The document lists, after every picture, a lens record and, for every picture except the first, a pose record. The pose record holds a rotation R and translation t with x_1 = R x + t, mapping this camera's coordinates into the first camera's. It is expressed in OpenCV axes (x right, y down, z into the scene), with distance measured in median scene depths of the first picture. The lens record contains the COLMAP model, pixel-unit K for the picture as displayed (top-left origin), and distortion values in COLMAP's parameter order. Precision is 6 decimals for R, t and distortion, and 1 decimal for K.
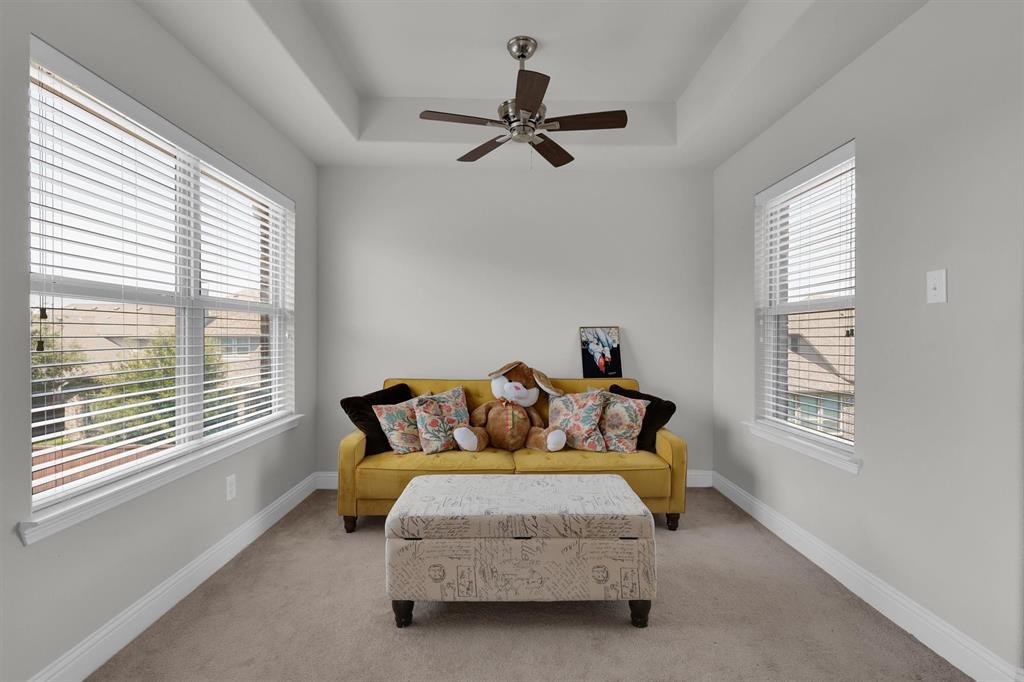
lens RADIAL K [[468.7, 0, 510.0], [0, 468.7, 338.0], [0, 0, 1]] dist [0.001066, 0.000338]
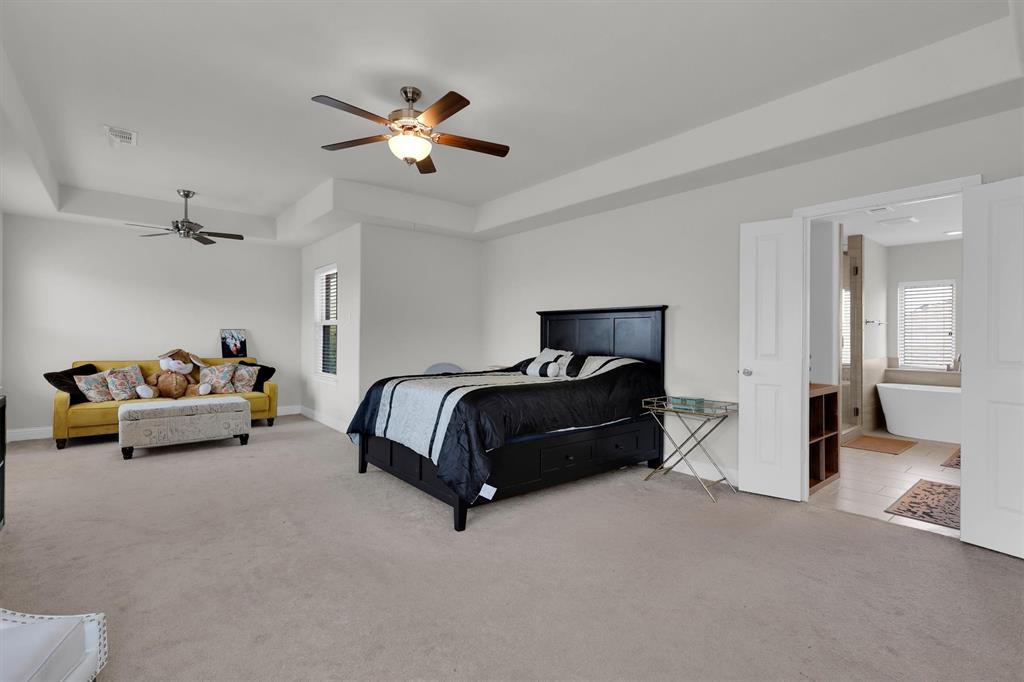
lens RADIAL K [[468.7, 0, 509.9], [0, 468.7, 335.6], [0, 0, 1]] dist [0.001066, 0.000338]
pose [[0.773439, 0.002573, 0.633866, -0.144801], [-0.000605, 0.999994, -0.003321, 0.006250], [-0.633871, 0.002185, 0.773436, -1.203211]]
